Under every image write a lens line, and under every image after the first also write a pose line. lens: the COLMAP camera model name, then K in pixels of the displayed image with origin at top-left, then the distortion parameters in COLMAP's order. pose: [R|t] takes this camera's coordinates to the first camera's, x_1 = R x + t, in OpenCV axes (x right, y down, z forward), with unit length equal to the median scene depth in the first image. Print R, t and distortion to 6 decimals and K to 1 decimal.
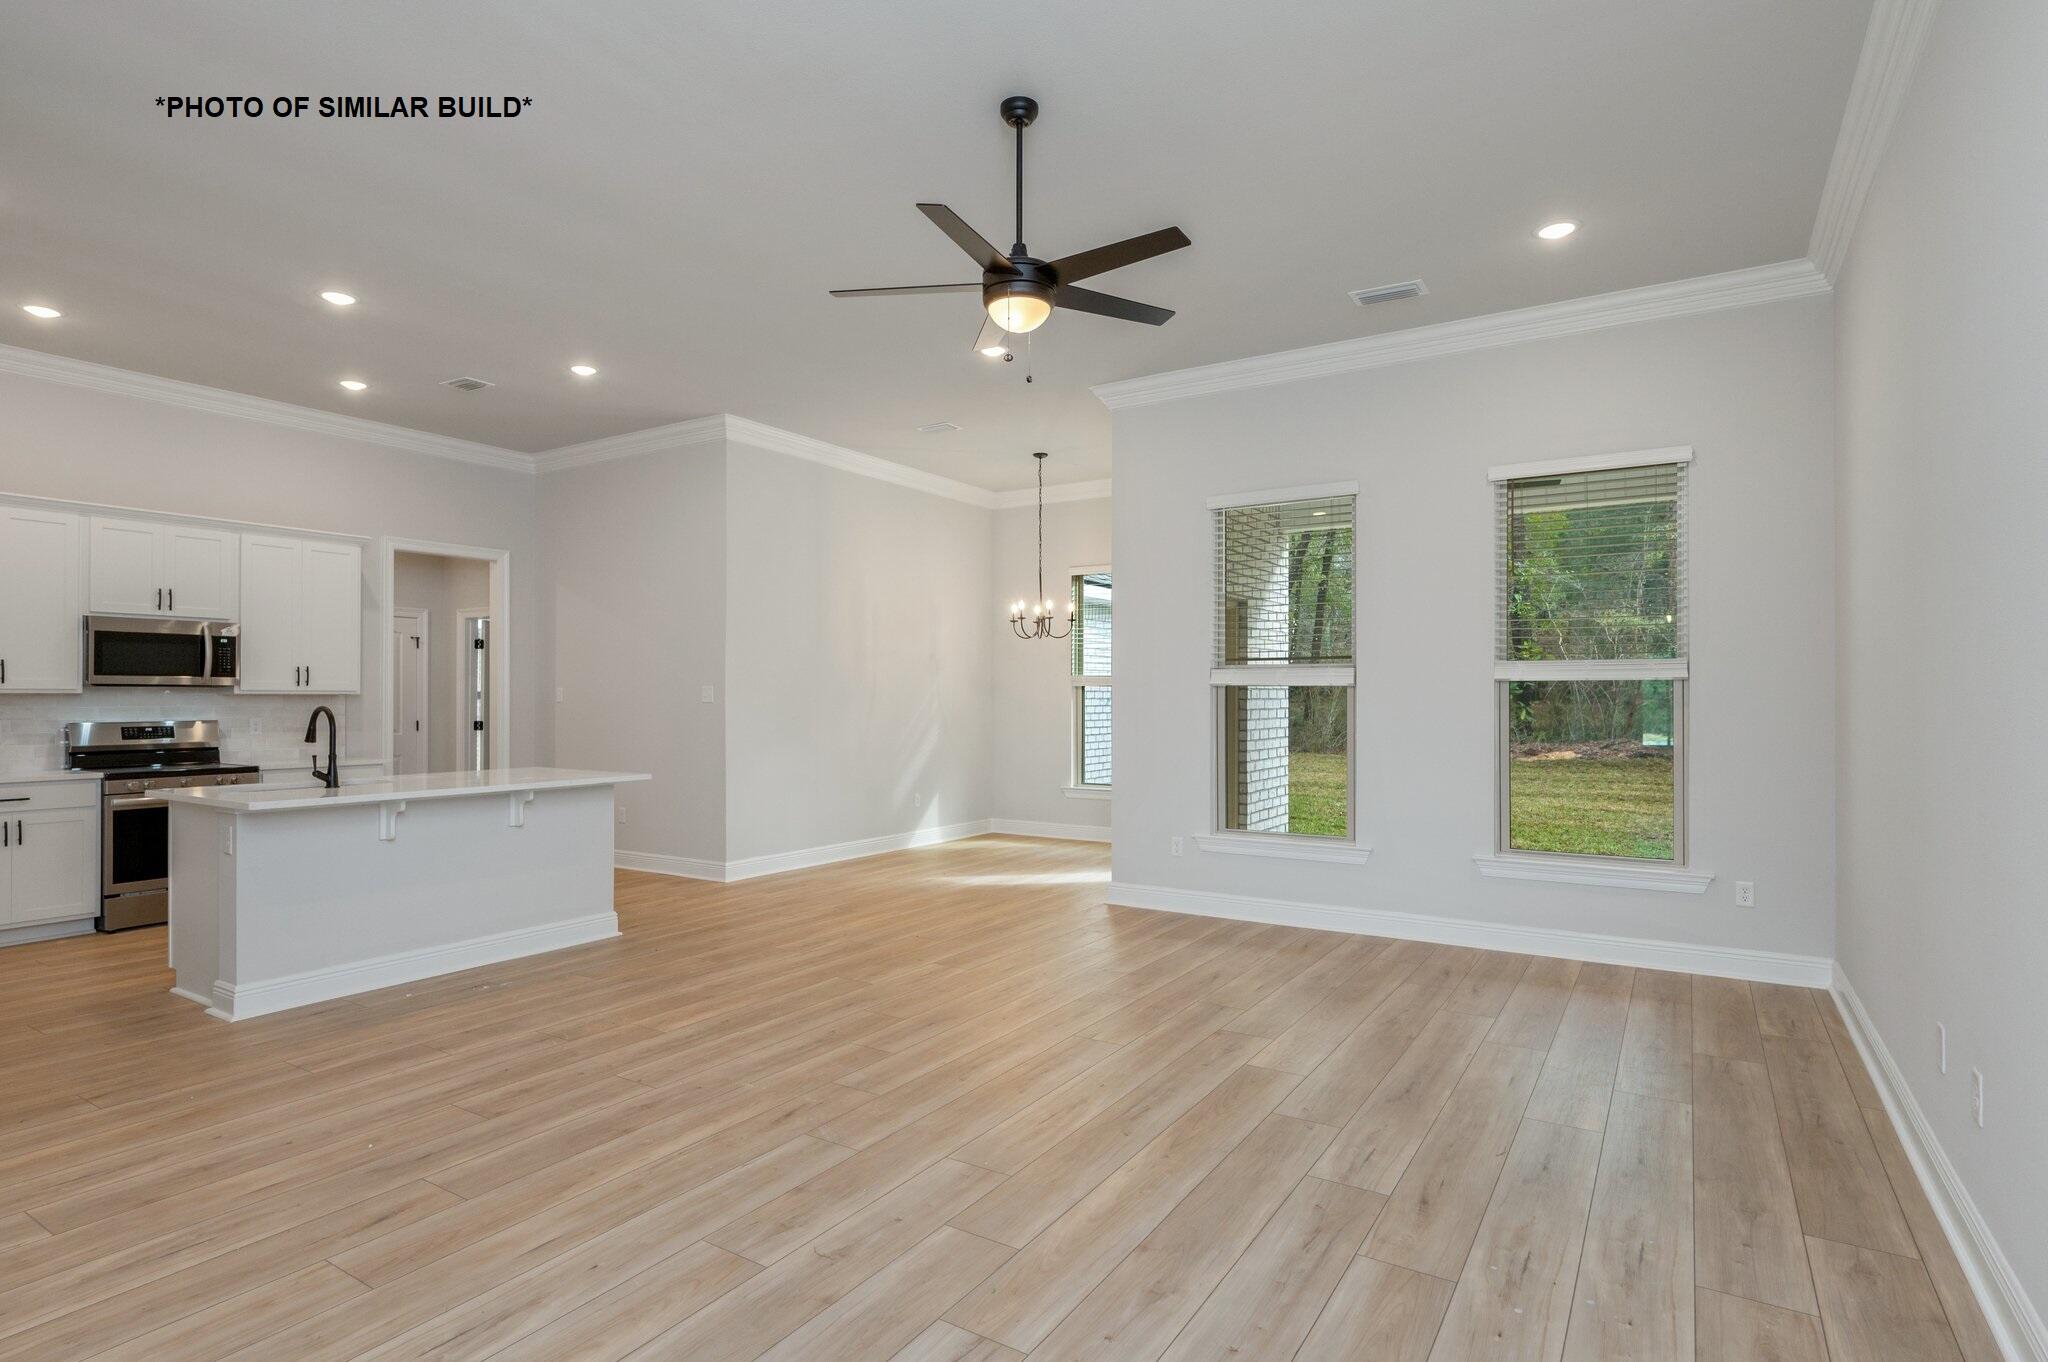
lens RADIAL K [[1041.3, 0, 1033.0], [0, 1041.3, 687.4], [0, 0, 1]] dist [-0.001854, 0.000821]
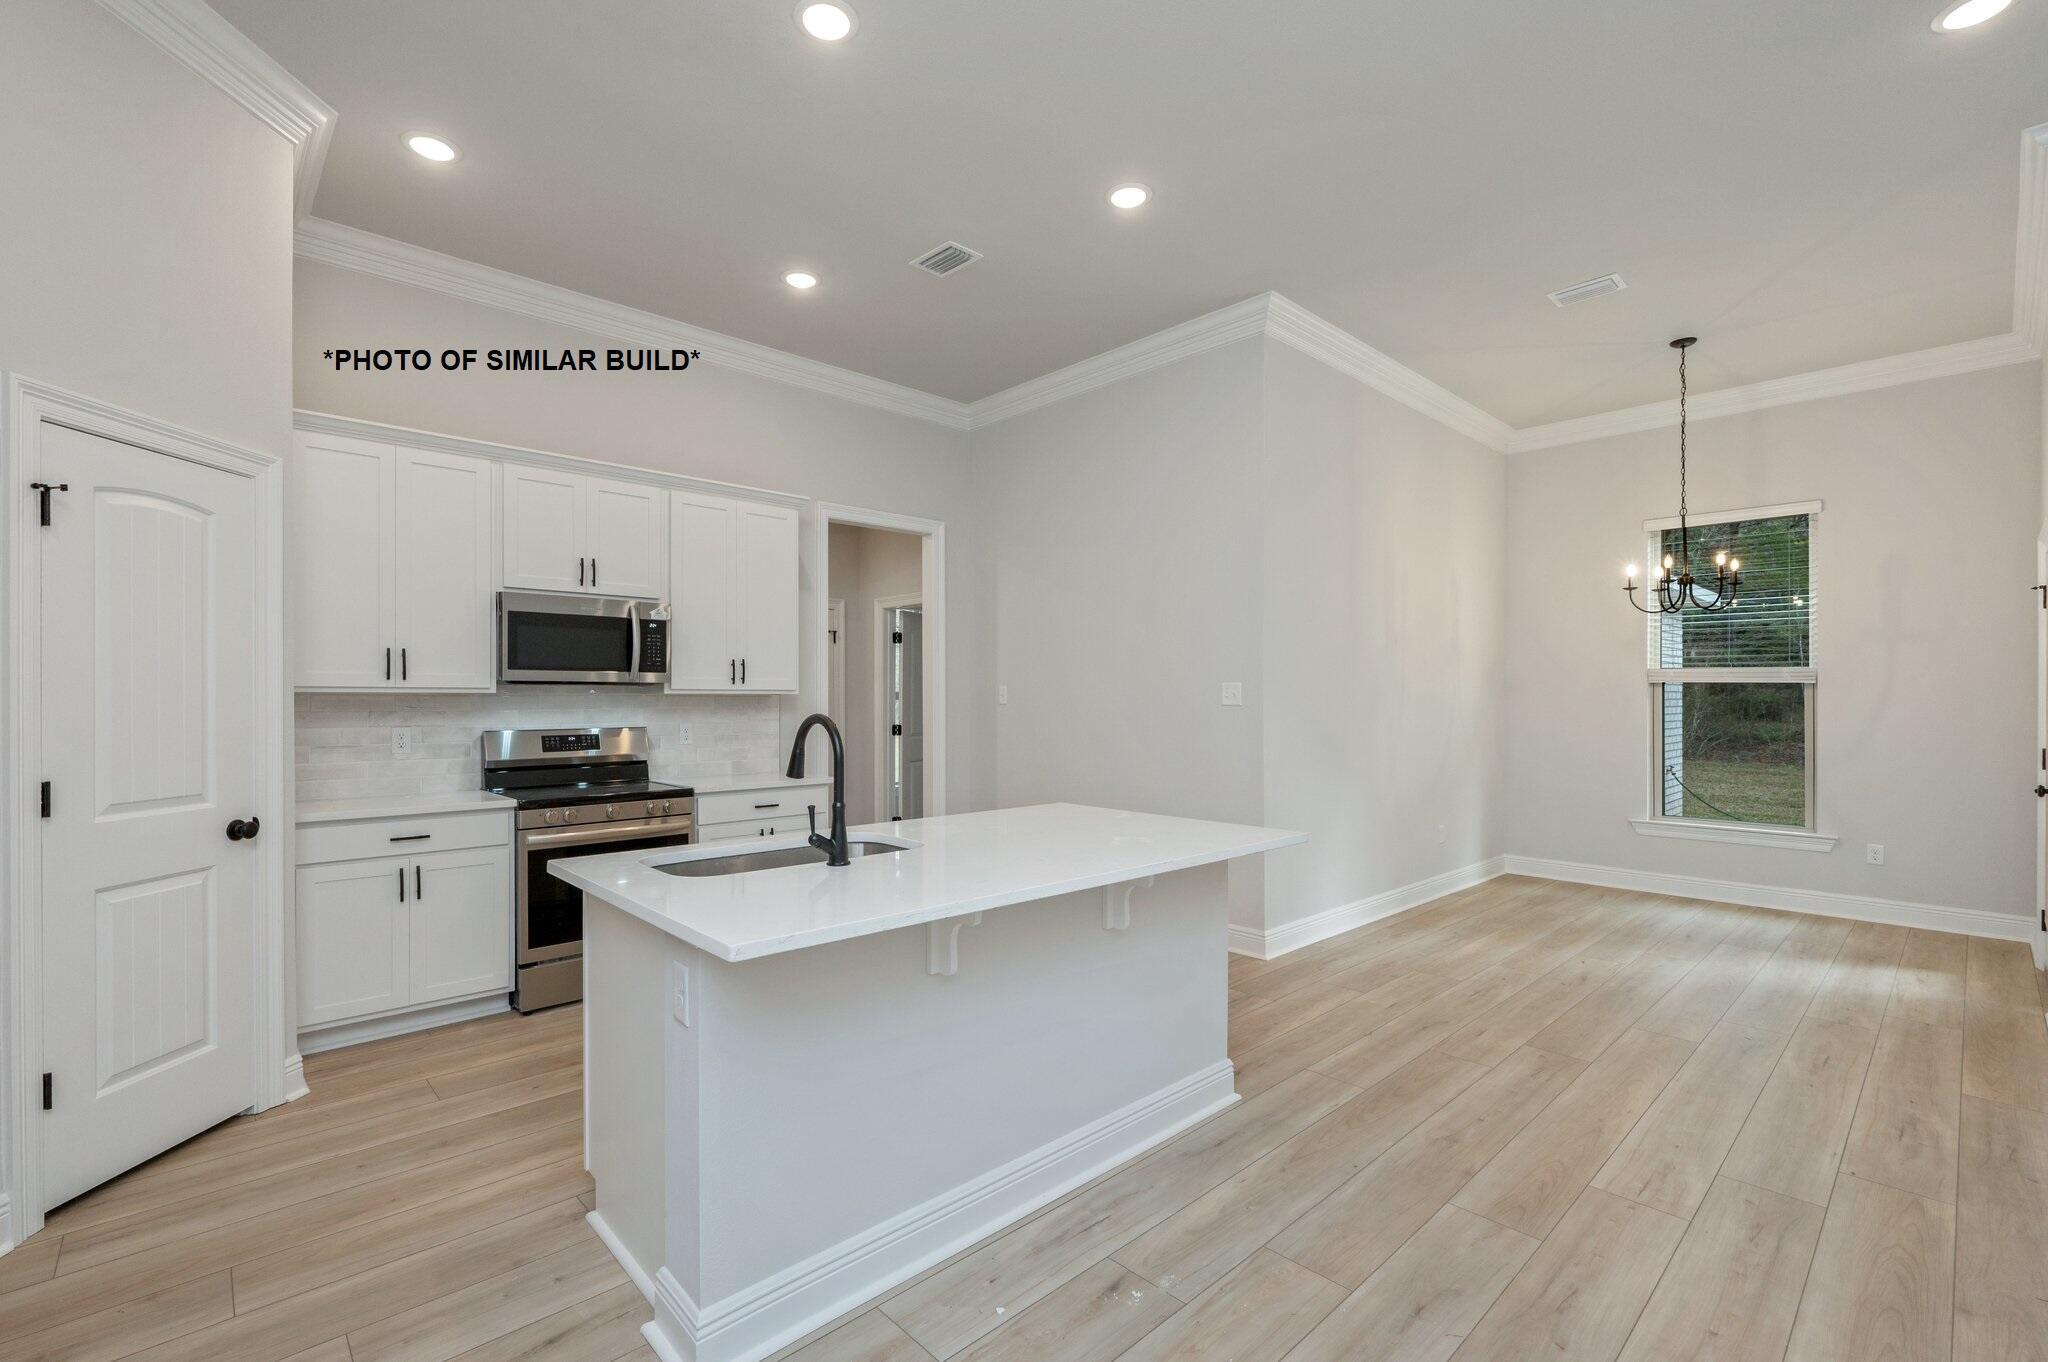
lens RADIAL K [[894.5, 0, 1029.8], [0, 894.5, 700.8], [0, 0, 1]] dist [-0.001364, -0.000551]
pose [[0.968909, 0.001547, -0.247414, -0.340898], [0.001501, 0.999925, 0.012131, 0.003750], [0.247414, -0.012125, 0.968834, 0.423701]]
